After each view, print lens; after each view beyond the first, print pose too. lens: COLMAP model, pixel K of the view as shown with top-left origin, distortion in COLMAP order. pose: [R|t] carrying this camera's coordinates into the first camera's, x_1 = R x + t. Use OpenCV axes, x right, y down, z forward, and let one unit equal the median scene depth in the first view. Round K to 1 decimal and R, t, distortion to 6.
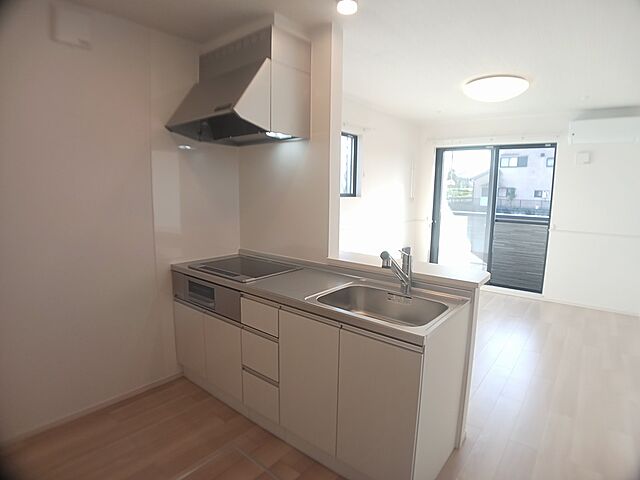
lens RADIAL K [[350.5, 0, 322.9], [0, 350.5, 243.5], [0, 0, 1]] dist [-0.053732, -0.003290]
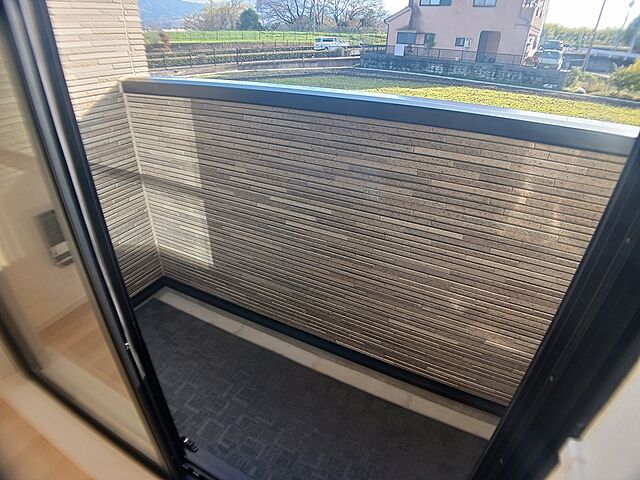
lens RADIAL K [[350.5, 0, 320.0], [0, 350.5, 239.7], [0, 0, 1]] dist [-0.053732, -0.003290]
pose [[0.976883, -0.095809, 0.191104, 0.089962], [0.017510, 0.926802, 0.375141, -0.014890], [-0.213058, -0.363122, 0.907055, 0.143083]]
